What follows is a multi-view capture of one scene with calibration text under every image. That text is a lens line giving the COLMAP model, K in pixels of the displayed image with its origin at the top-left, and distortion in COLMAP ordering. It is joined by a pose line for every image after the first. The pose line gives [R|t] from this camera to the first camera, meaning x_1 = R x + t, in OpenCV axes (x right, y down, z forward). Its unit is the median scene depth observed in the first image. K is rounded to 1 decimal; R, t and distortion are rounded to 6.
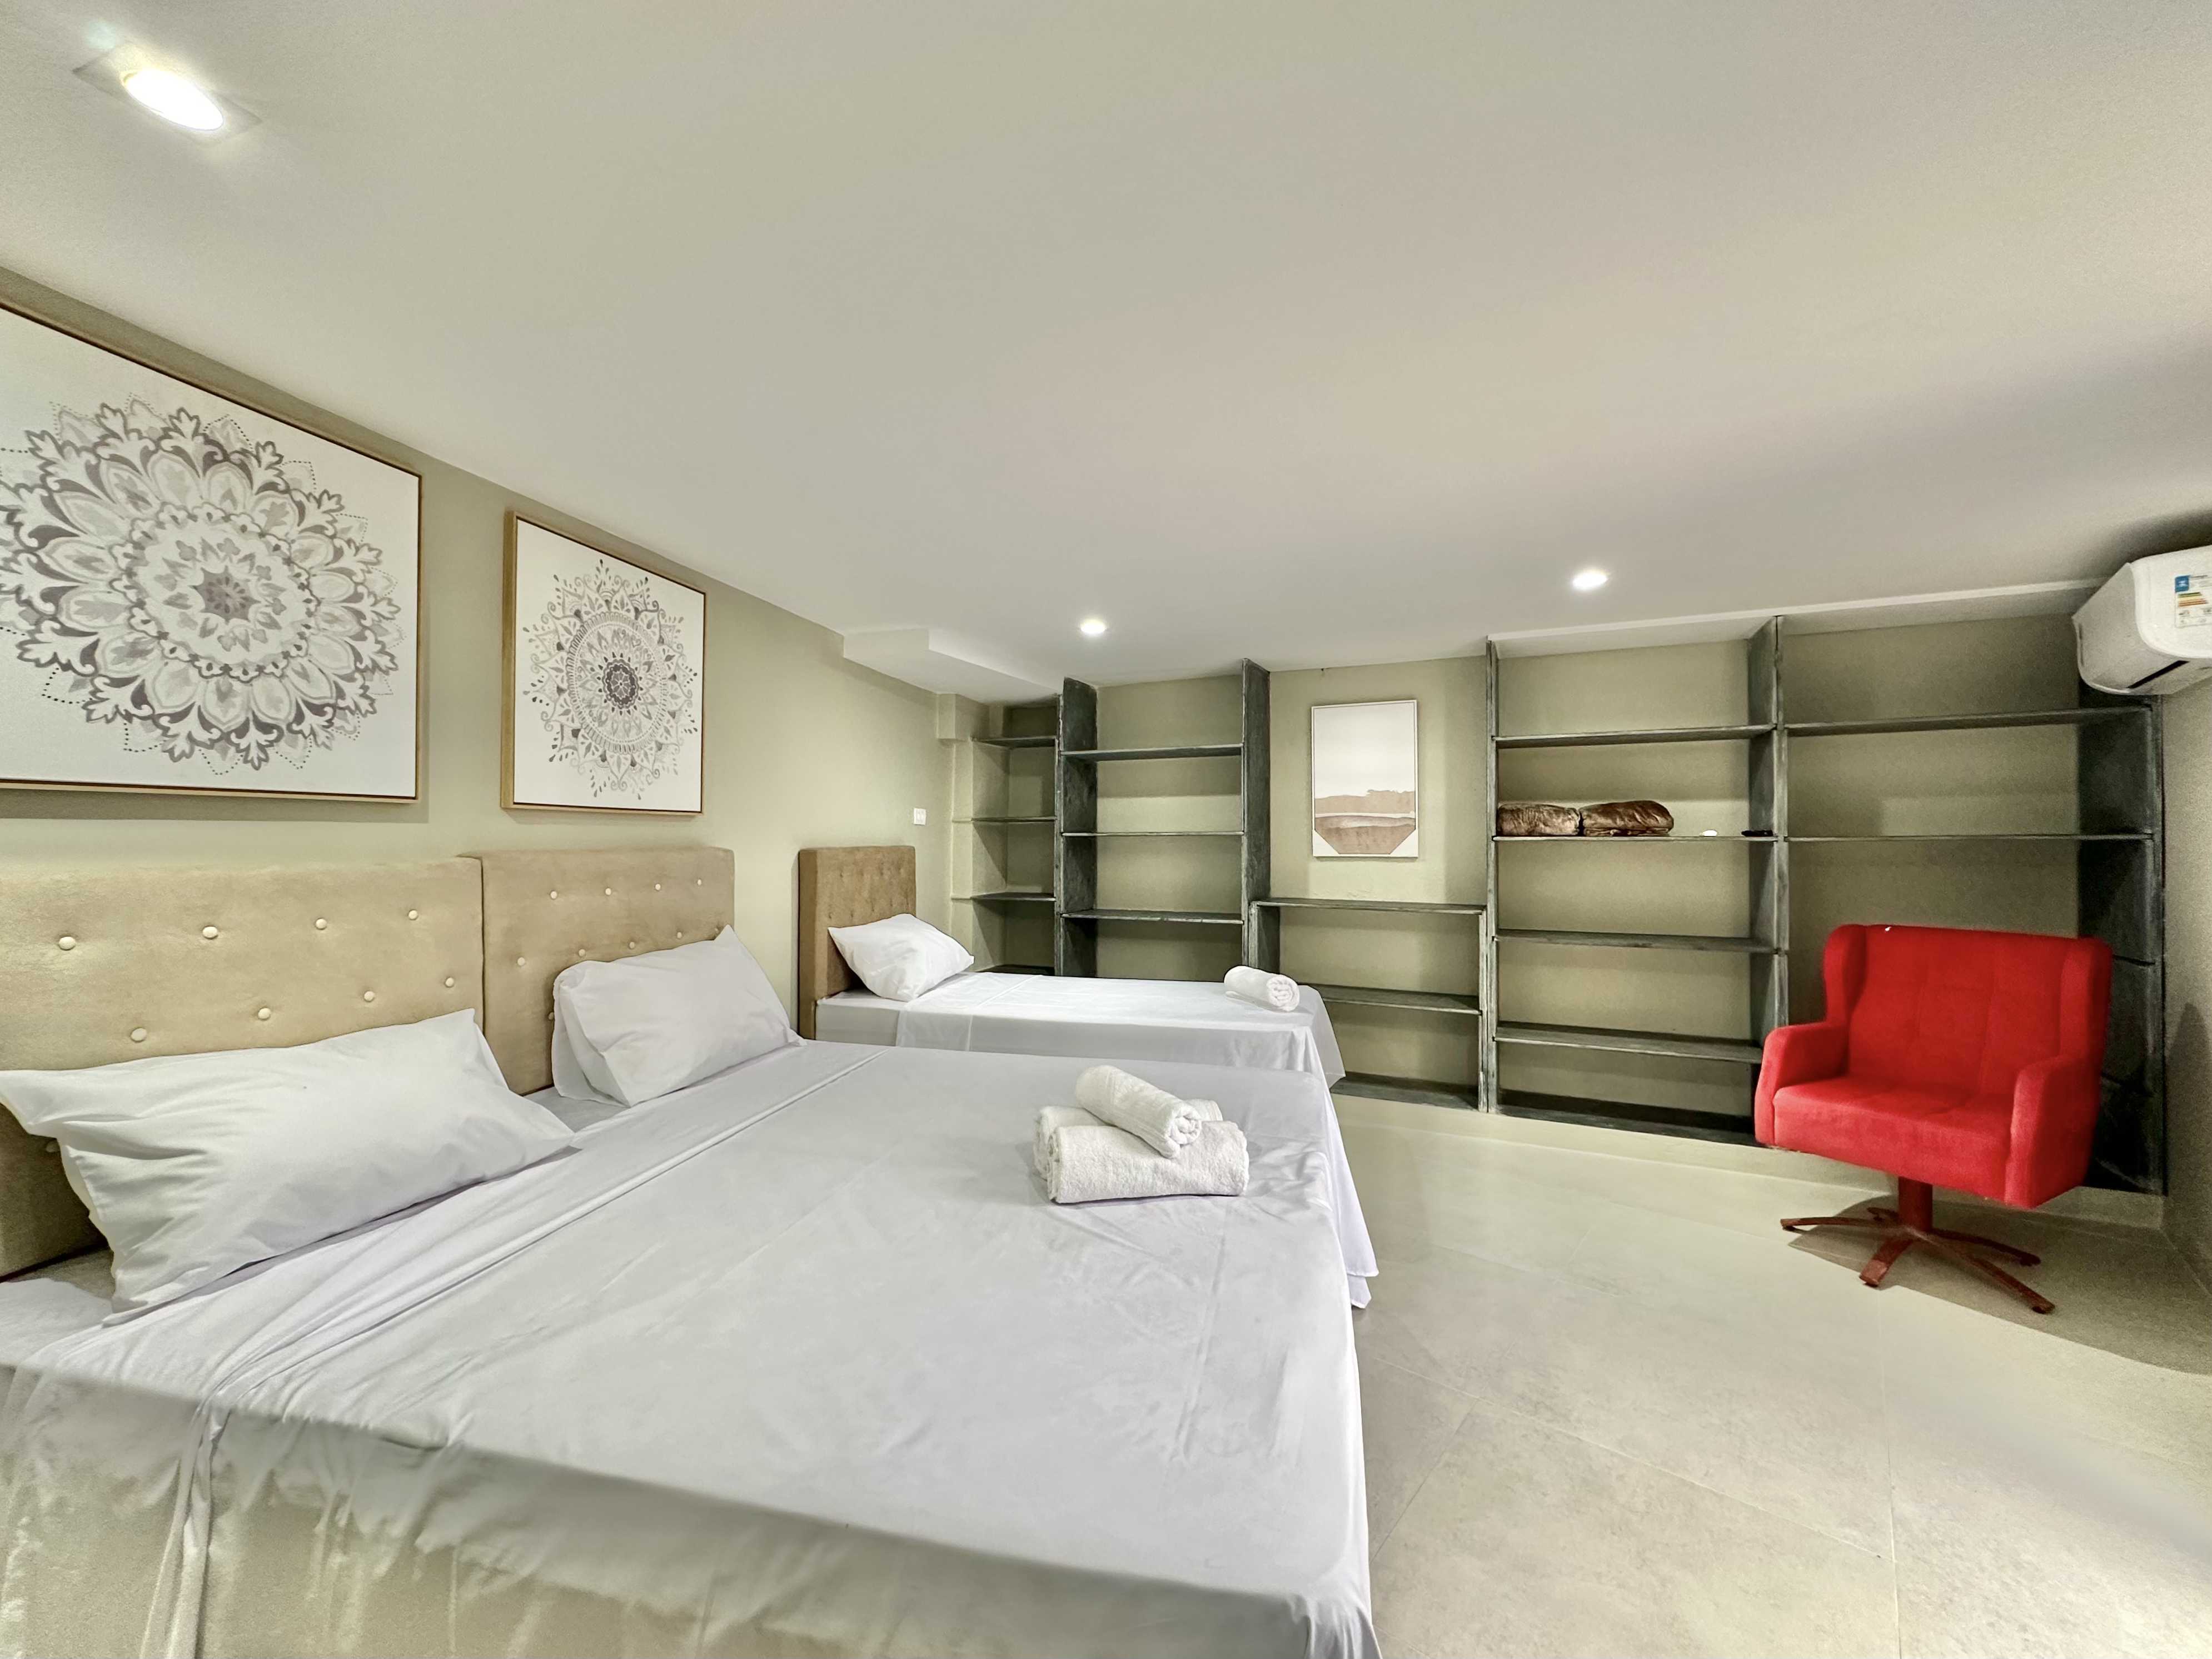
lens RADIAL K [[899.5, 0, 1105.9], [0, 899.5, 818.1], [0, 0, 1]] dist [-0.001504, -0.000426]
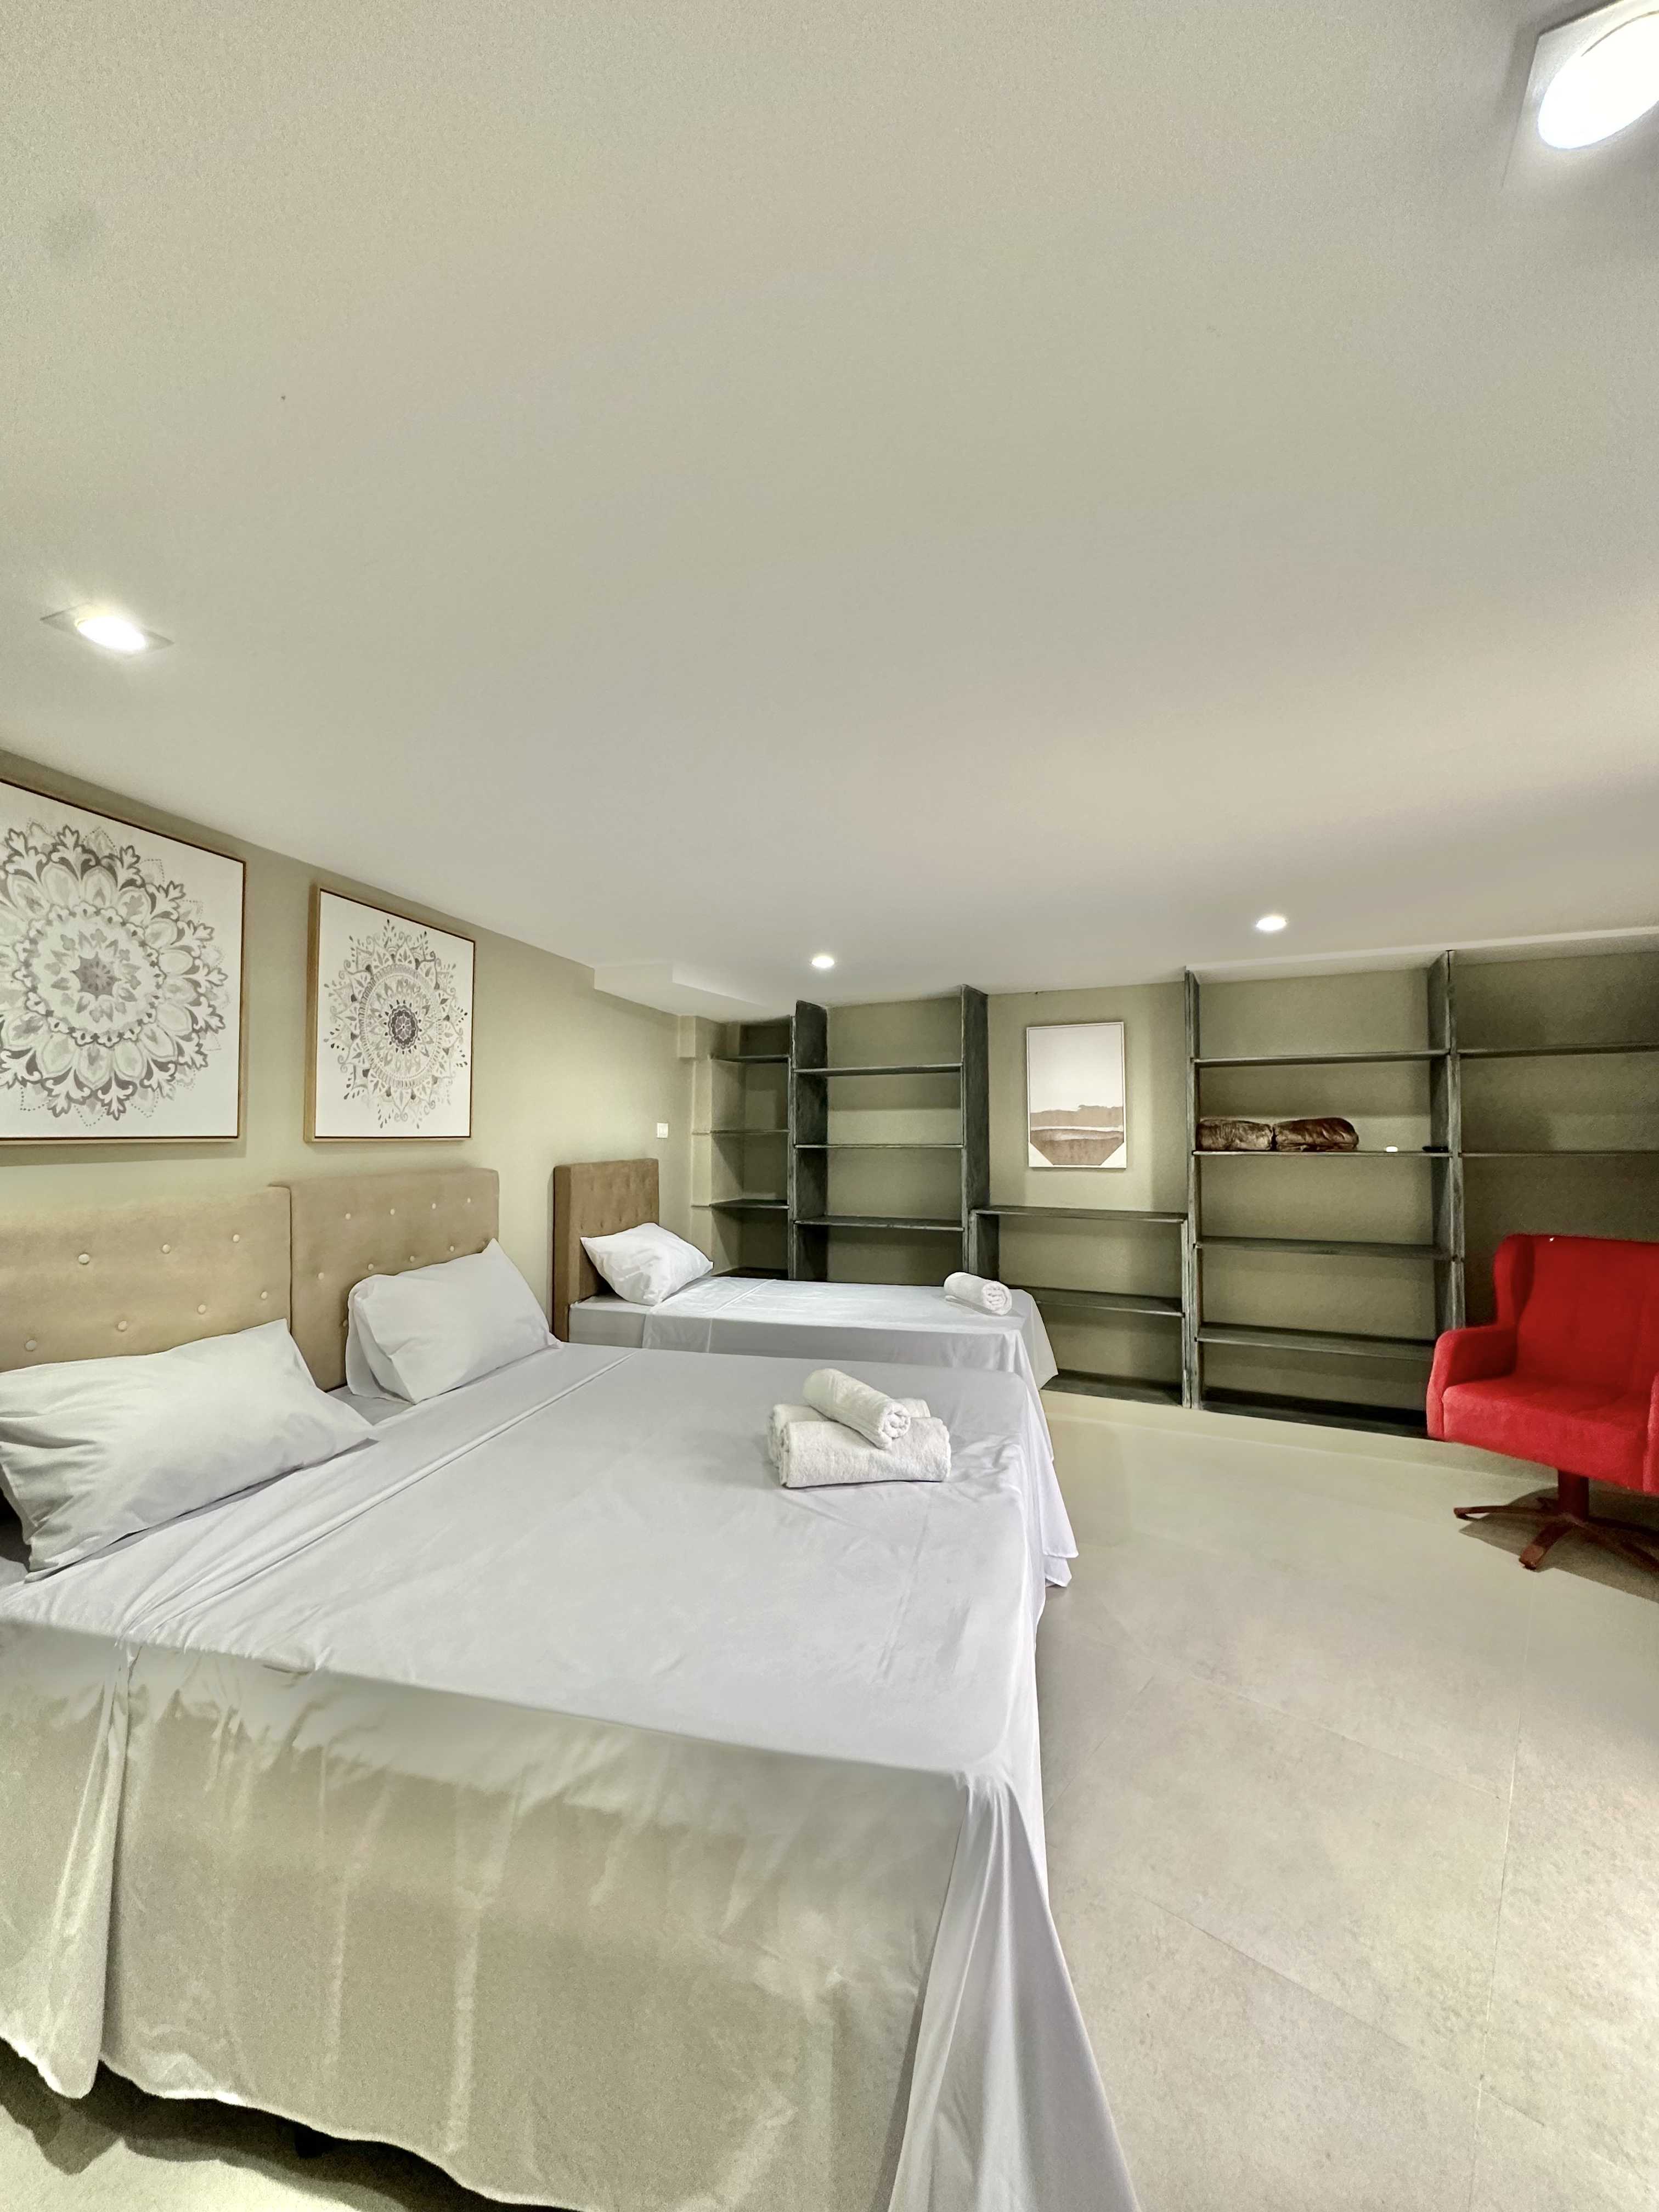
lens RADIAL K [[879.1, 0, 830.6], [0, 879.1, 1097.2], [0, 0, 1]] dist [-0.002048, 0.000155]
pose [[0.999946, -0.002741, -0.010058, 0.011050], [0.002519, 0.999754, -0.022034, -0.040872], [0.010116, 0.022007, 0.999707, -0.115325]]
